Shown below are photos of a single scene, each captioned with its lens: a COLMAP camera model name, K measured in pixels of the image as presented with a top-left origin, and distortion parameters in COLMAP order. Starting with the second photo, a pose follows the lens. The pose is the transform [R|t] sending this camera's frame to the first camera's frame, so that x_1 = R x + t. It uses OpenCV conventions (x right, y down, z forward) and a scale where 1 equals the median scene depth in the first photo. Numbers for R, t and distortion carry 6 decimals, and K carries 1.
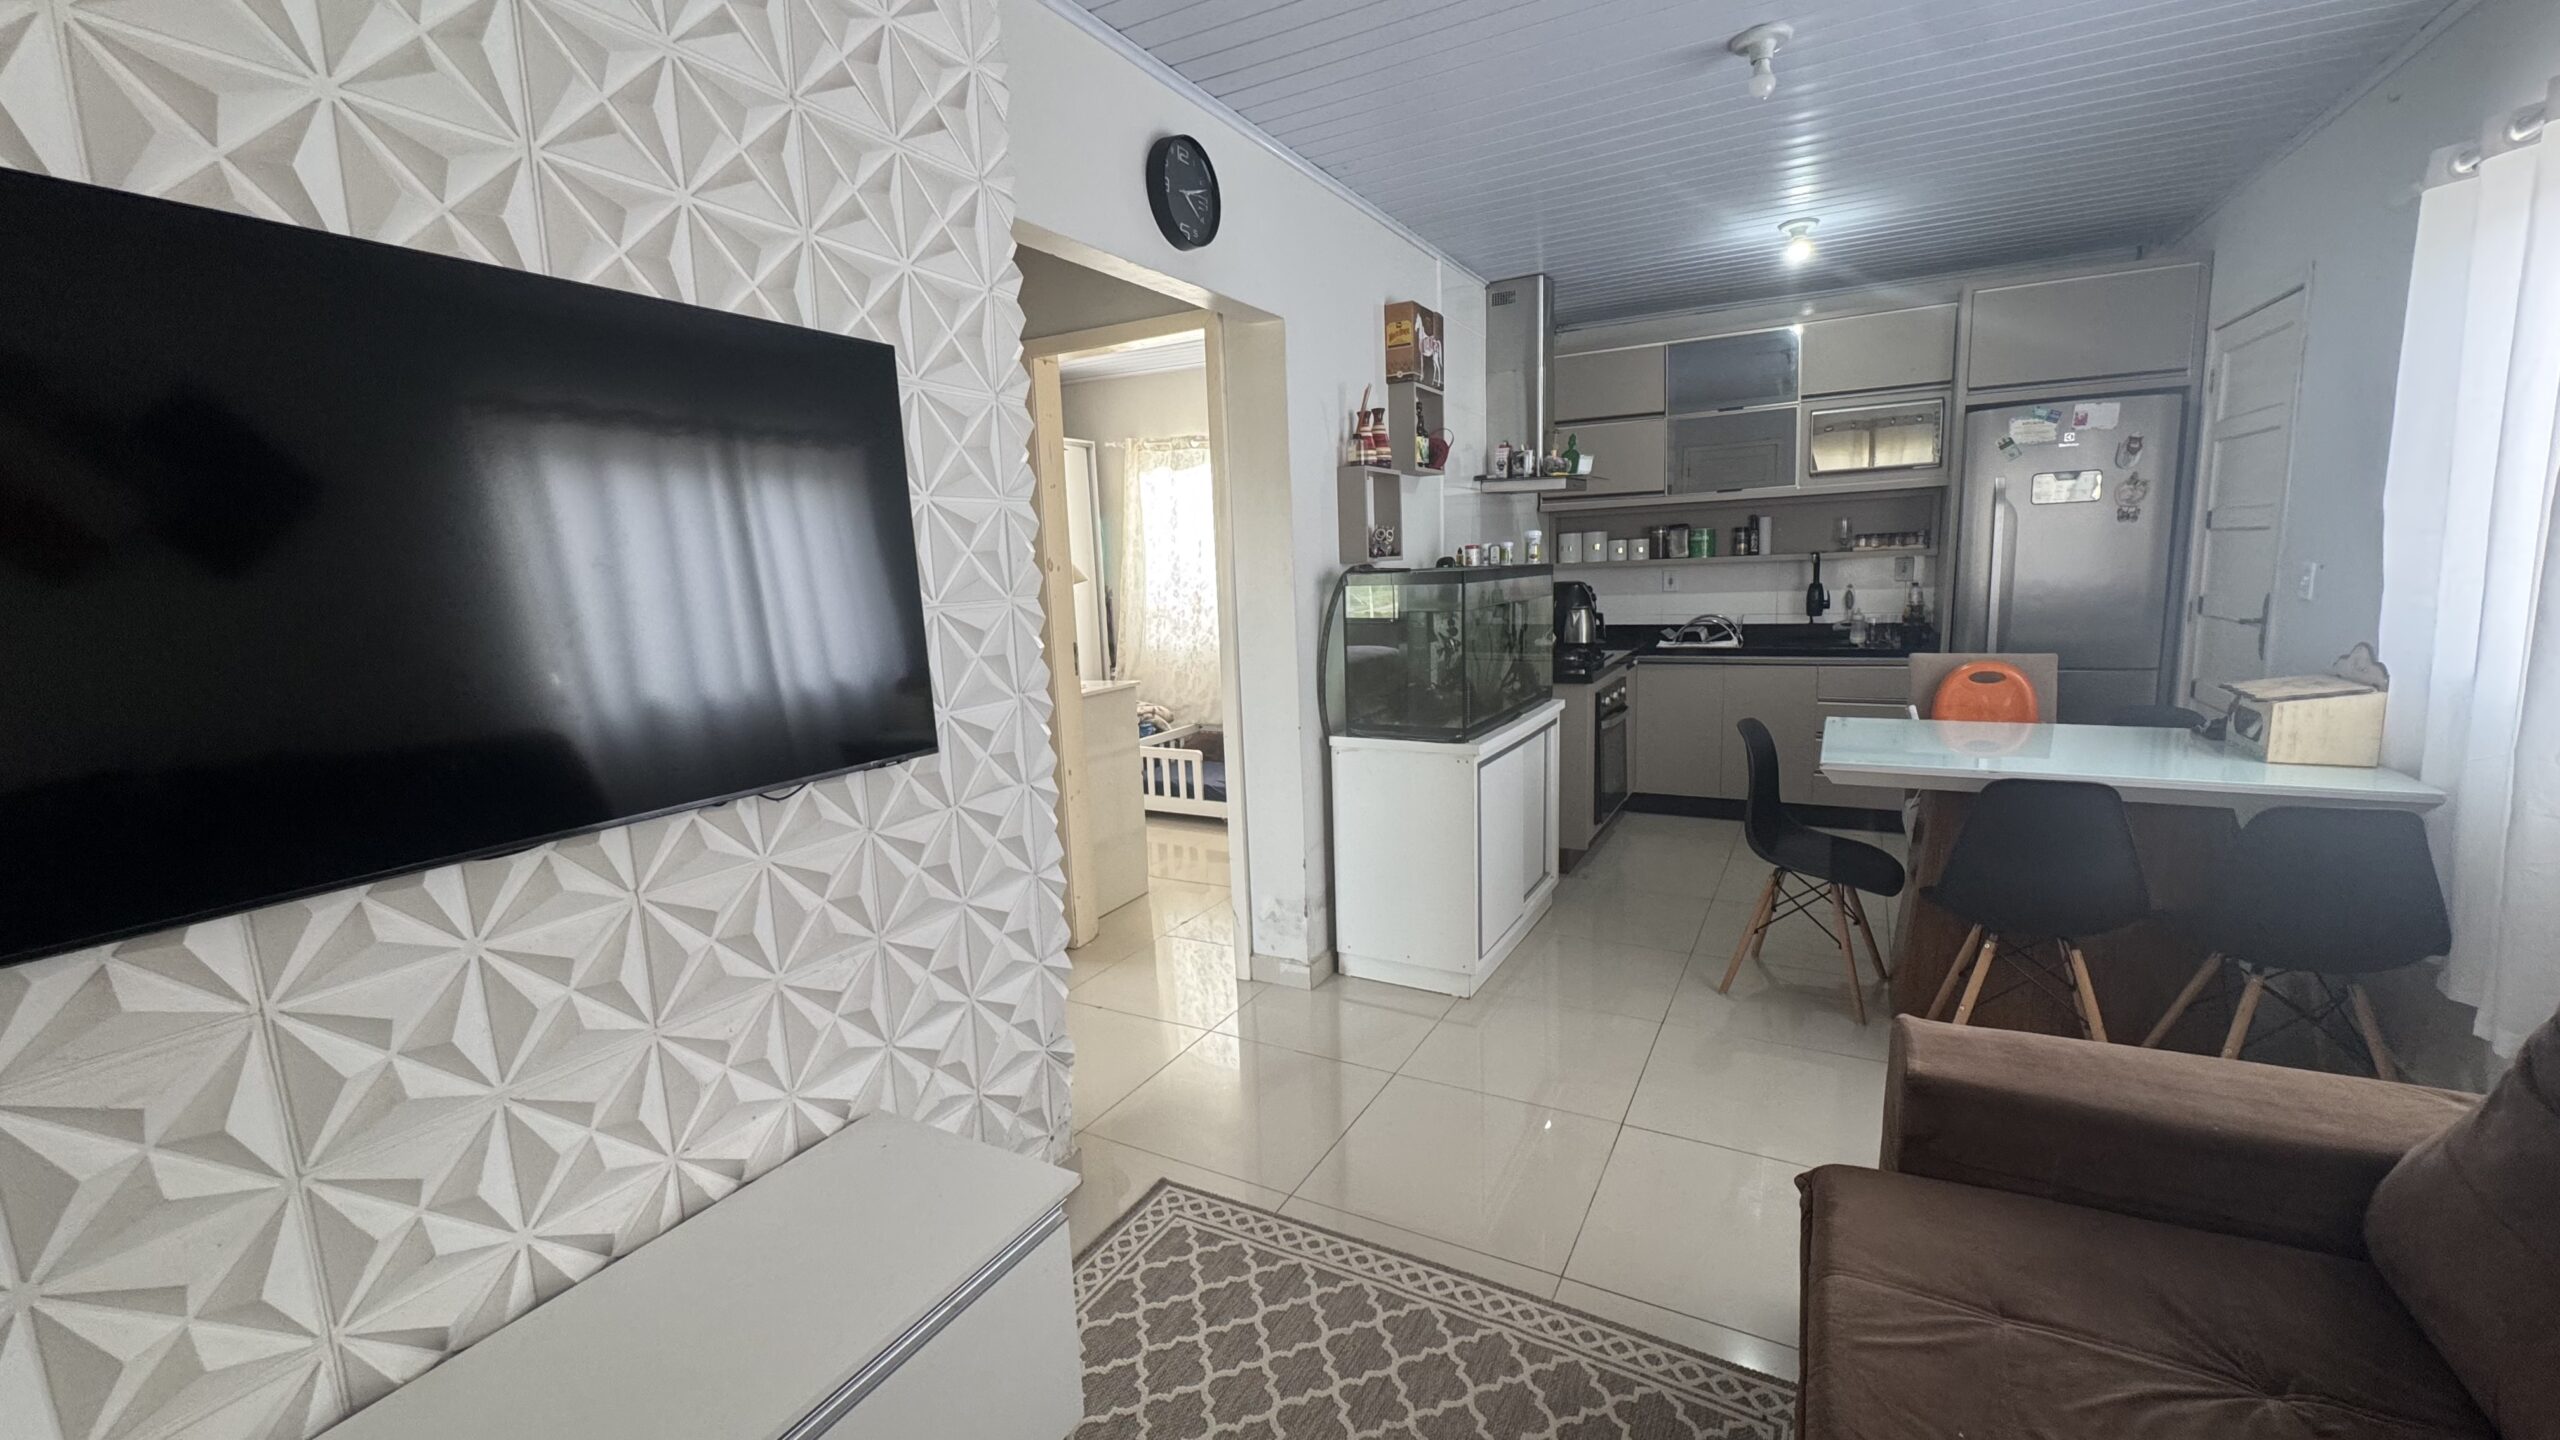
lens RADIAL K [[1033.9, 0, 1269.9], [0, 1033.9, 724.5], [0, 0, 1]] dist [-0.000639, 0.000268]
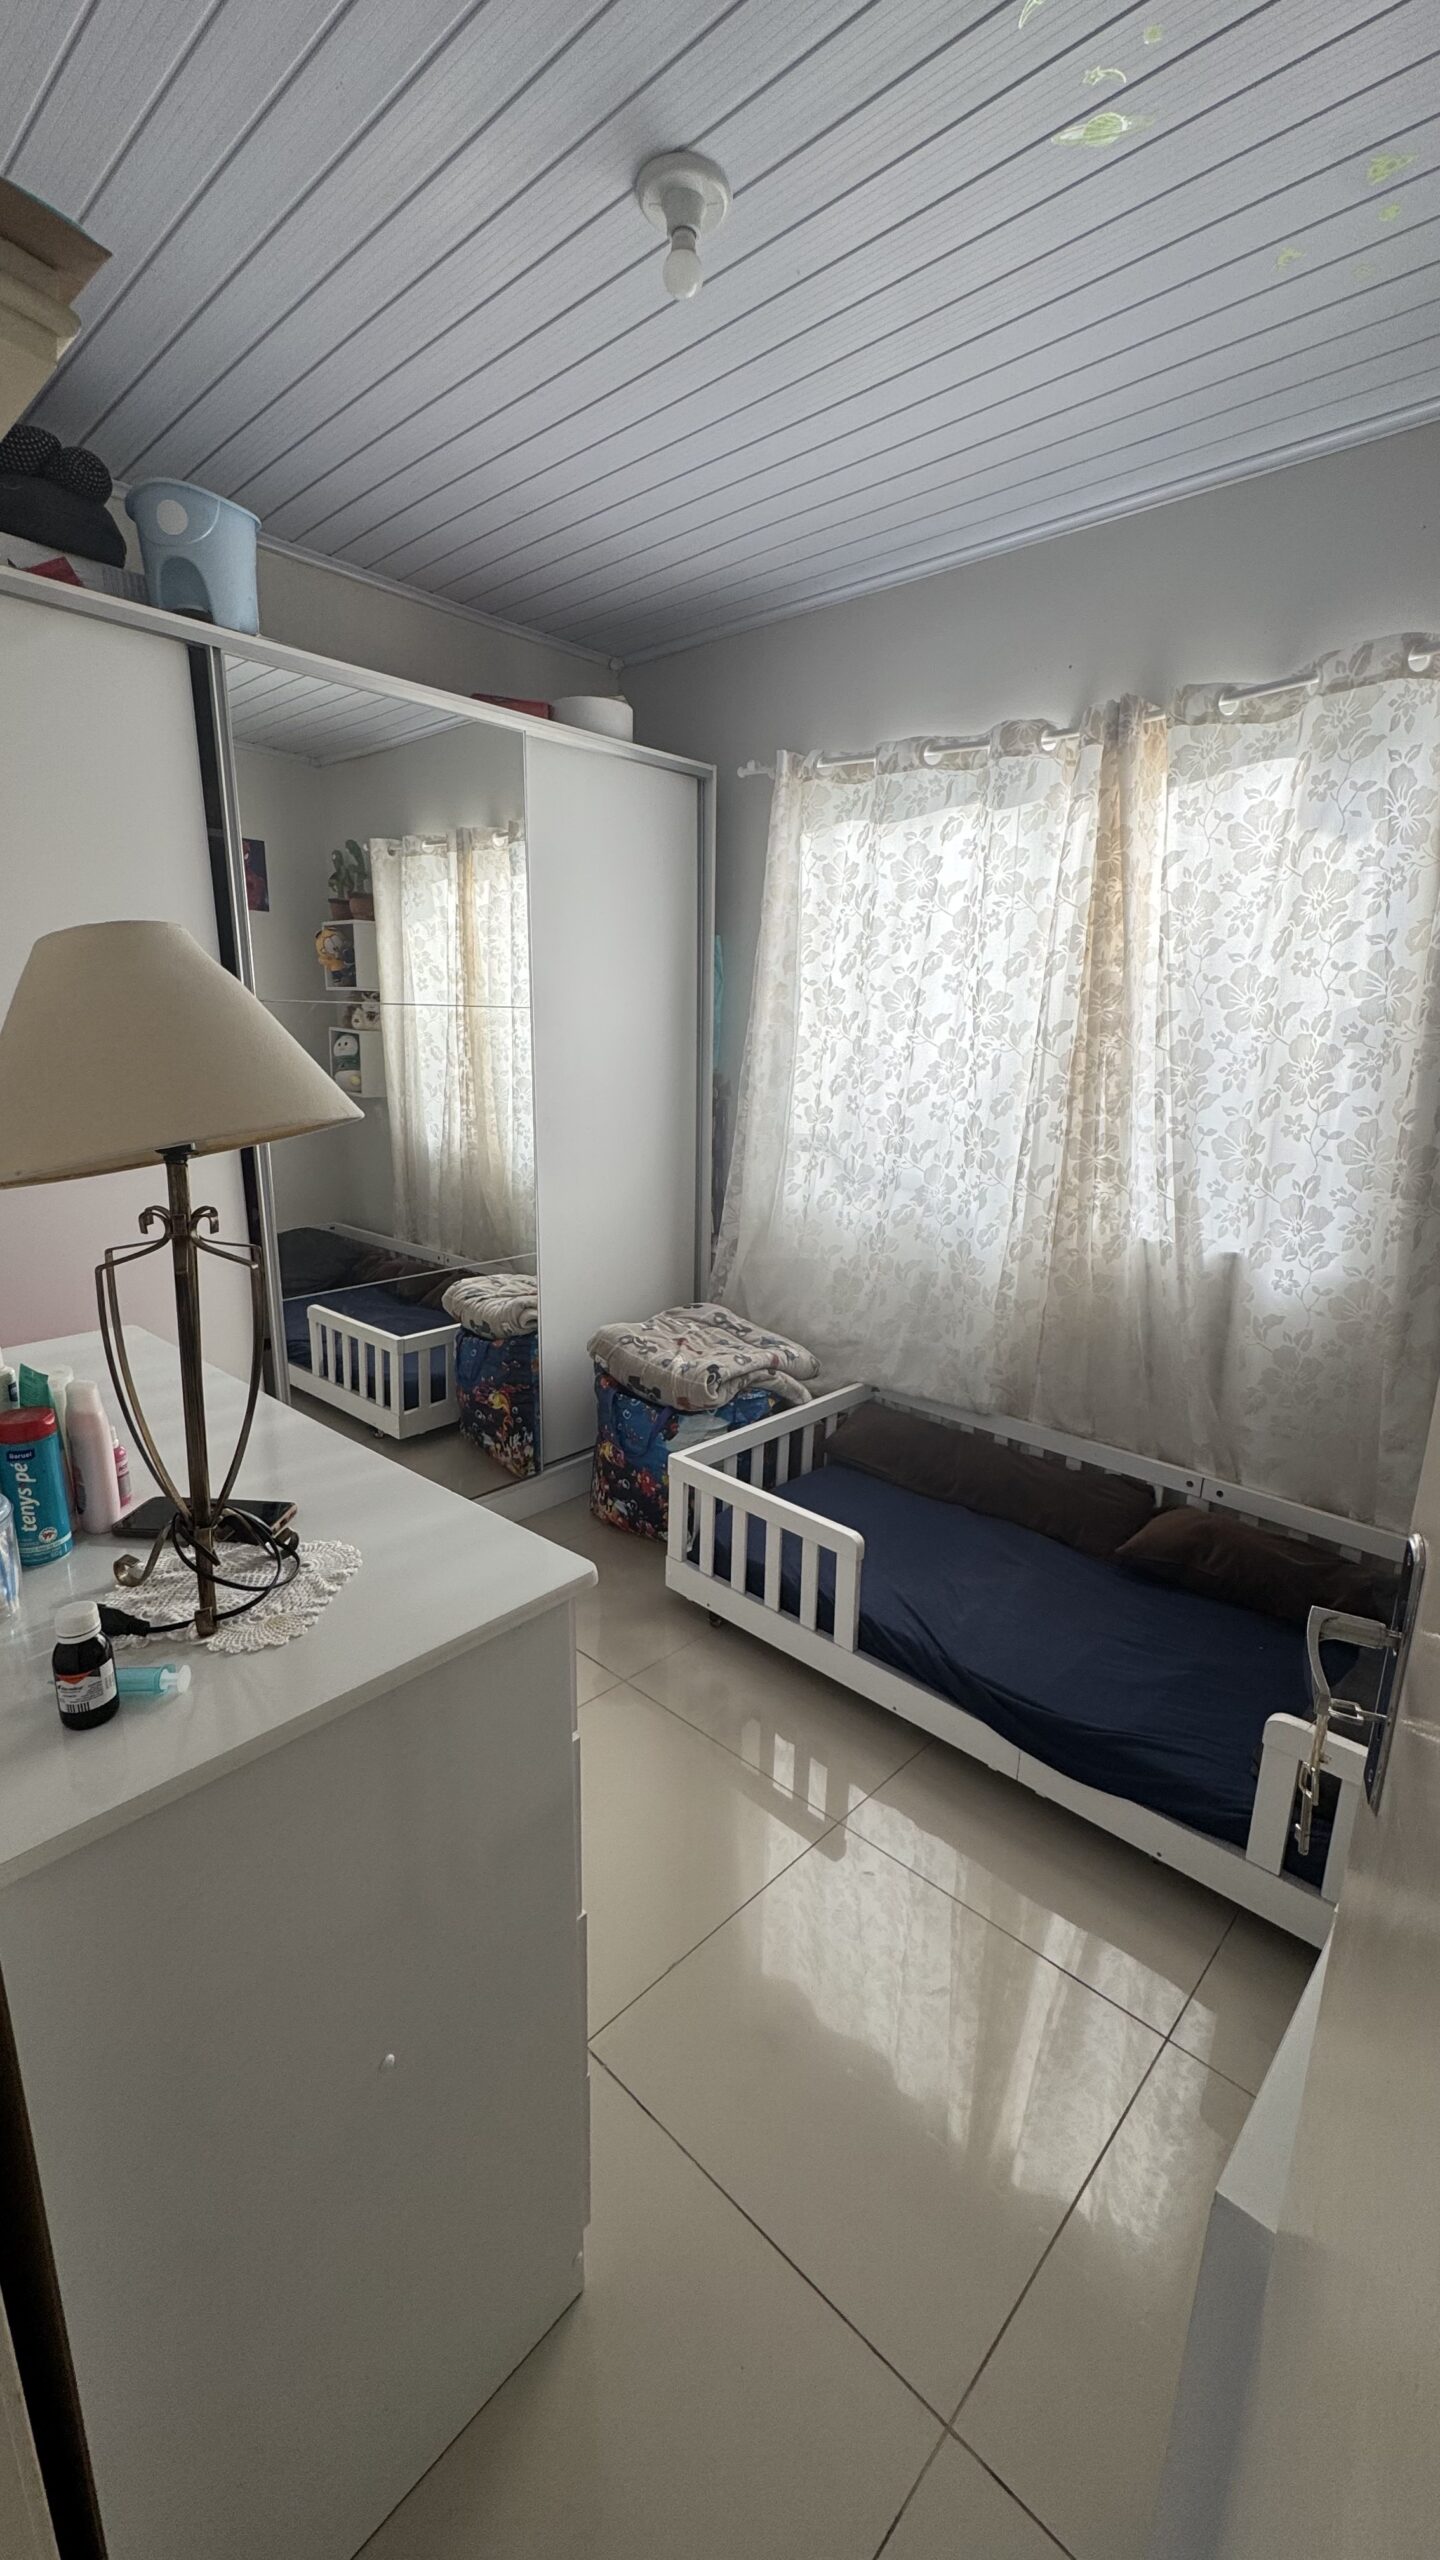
lens RADIAL K [[1033.9, 0, 714.1], [0, 1033.9, 1276.6], [0, 0, 1]] dist [-0.000639, 0.000268]
pose [[0.967171, 0.113964, -0.227142, -0.073735], [-0.094929, 0.991124, 0.093069, -0.173104], [0.235732, -0.068451, 0.969404, 1.052617]]
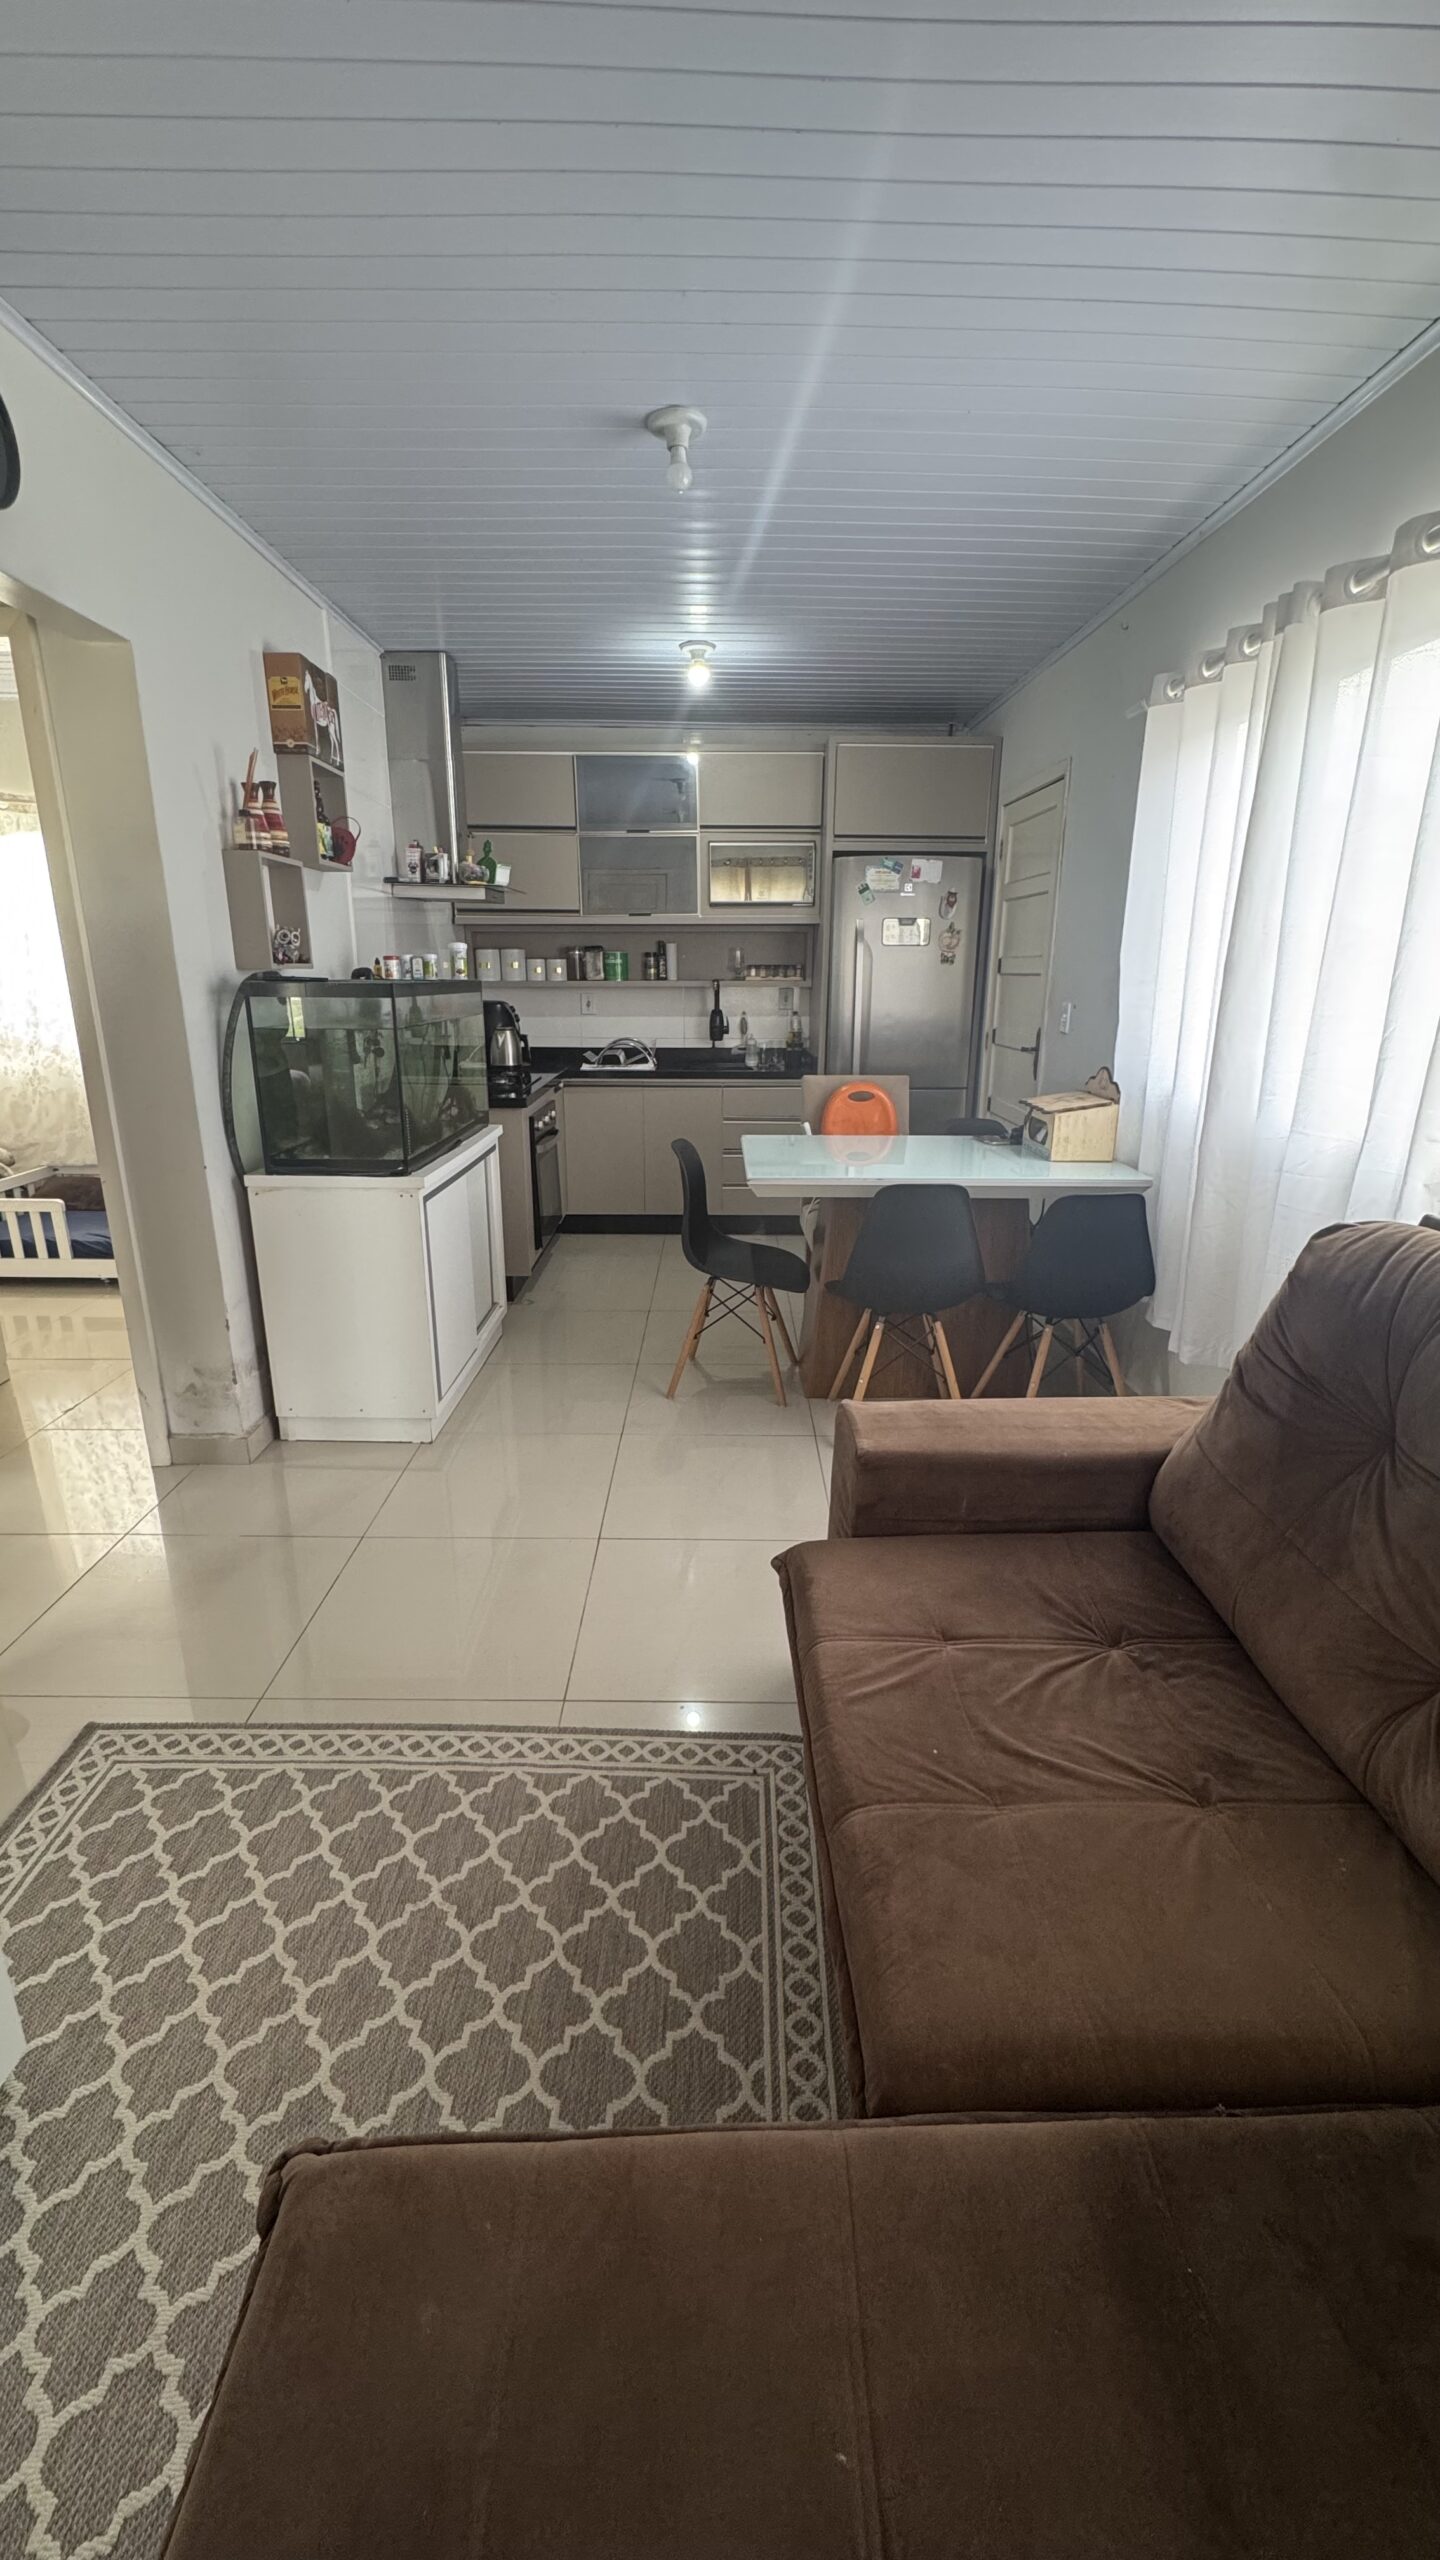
lens RADIAL K [[1033.9, 0, 725.1], [0, 1033.9, 1280.6], [0, 0, 1]] dist [-0.000639, 0.000268]
pose [[0.870481, -0.098077, 0.482332, -0.018507], [0.036507, 0.990112, 0.135443, -0.004031], [-0.490847, -0.100292, 0.865454, 0.051724]]
